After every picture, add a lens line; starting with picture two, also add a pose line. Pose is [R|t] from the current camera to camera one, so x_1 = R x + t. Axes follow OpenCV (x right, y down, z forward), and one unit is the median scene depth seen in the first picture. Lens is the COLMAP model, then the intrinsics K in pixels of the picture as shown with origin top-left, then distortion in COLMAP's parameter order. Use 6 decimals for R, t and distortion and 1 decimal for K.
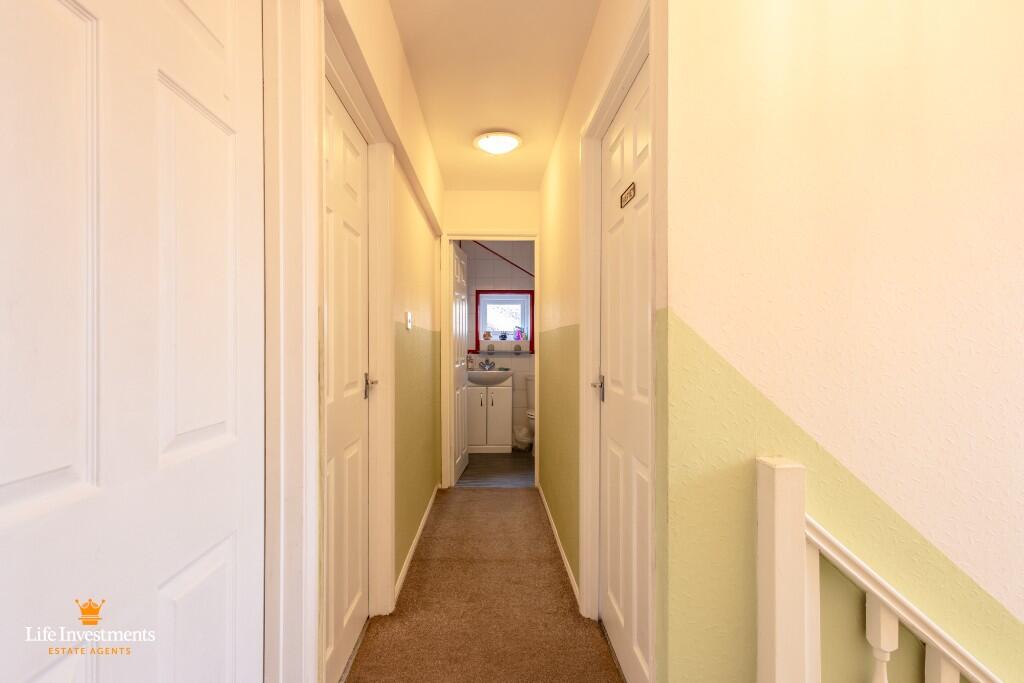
lens RADIAL K [[471.8, 0, 511.8], [0, 471.8, 343.7], [0, 0, 1]] dist [0.009442, -0.000892]
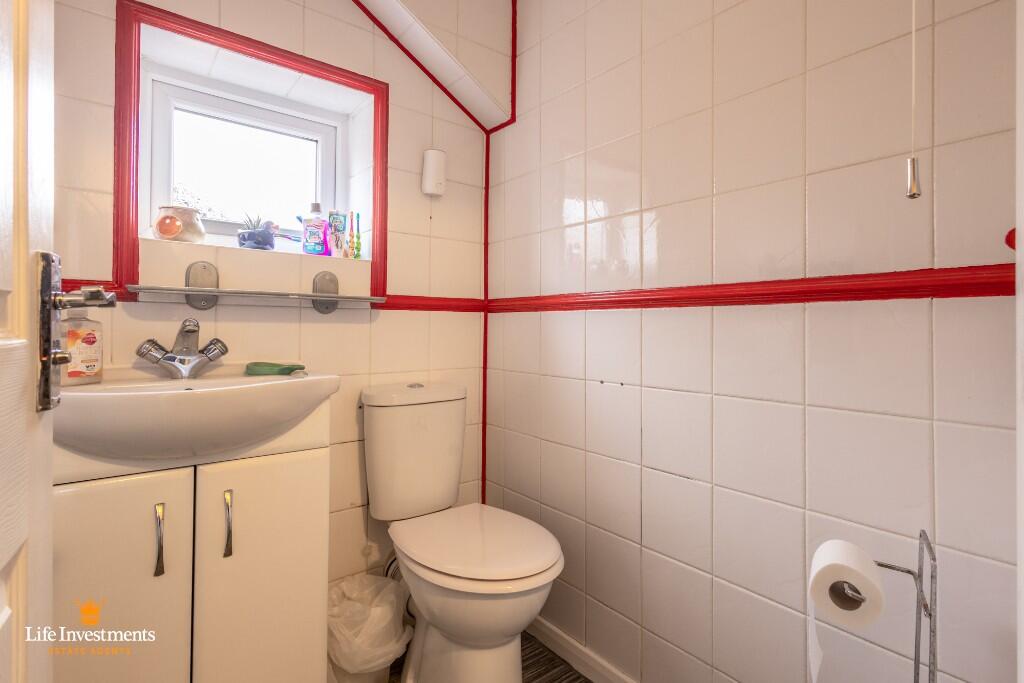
lens RADIAL K [[471.8, 0, 514.7], [0, 471.8, 323.1], [0, 0, 1]] dist [0.009442, -0.000892]
pose [[0.791245, 0.007504, 0.611453, -0.064589], [-0.005671, 0.999972, -0.004932, 0.031164], [-0.611473, 0.000435, 0.791266, 0.730063]]
